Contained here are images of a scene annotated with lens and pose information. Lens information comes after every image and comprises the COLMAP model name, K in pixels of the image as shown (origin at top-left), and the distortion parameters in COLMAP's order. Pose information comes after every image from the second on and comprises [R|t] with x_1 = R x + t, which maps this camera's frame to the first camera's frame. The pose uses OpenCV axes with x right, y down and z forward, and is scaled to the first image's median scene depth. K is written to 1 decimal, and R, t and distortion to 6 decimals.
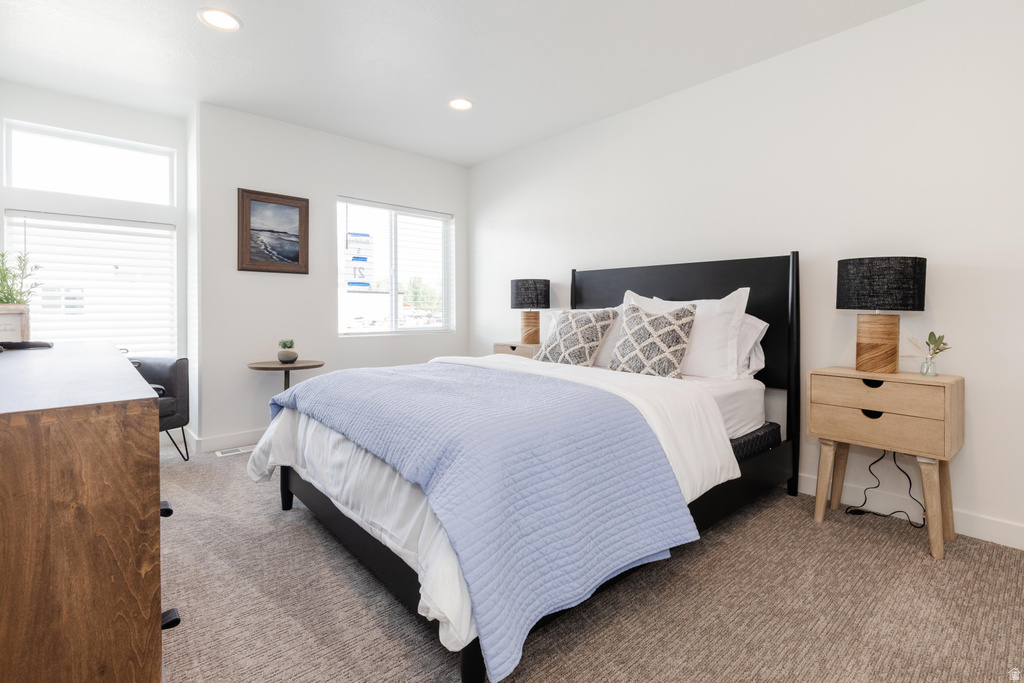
lens RADIAL K [[480.4, 0, 505.1], [0, 480.4, 316.9], [0, 0, 1]] dist [0.002849, -0.000706]
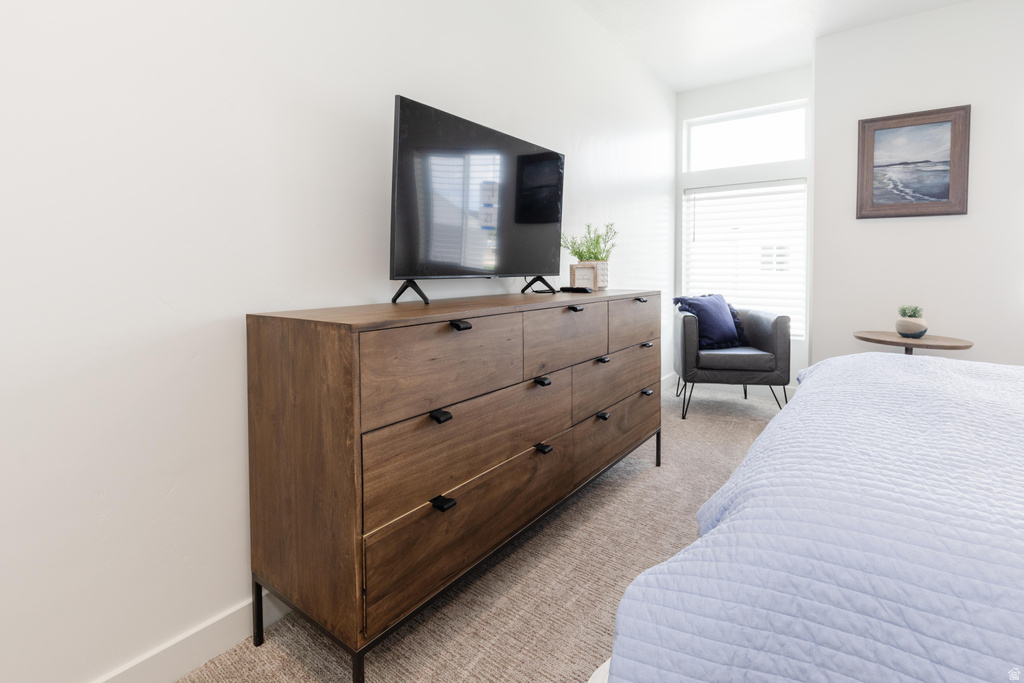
lens RADIAL K [[486.5, 0, 511.8], [0, 486.5, 275.7], [0, 0, 1]] dist [0.003636, -0.000149]
pose [[0.206072, 0.020555, -0.978321, 0.154660], [-0.017102, 0.999702, 0.017402, -0.001942], [0.978387, 0.013145, 0.206363, 0.234483]]
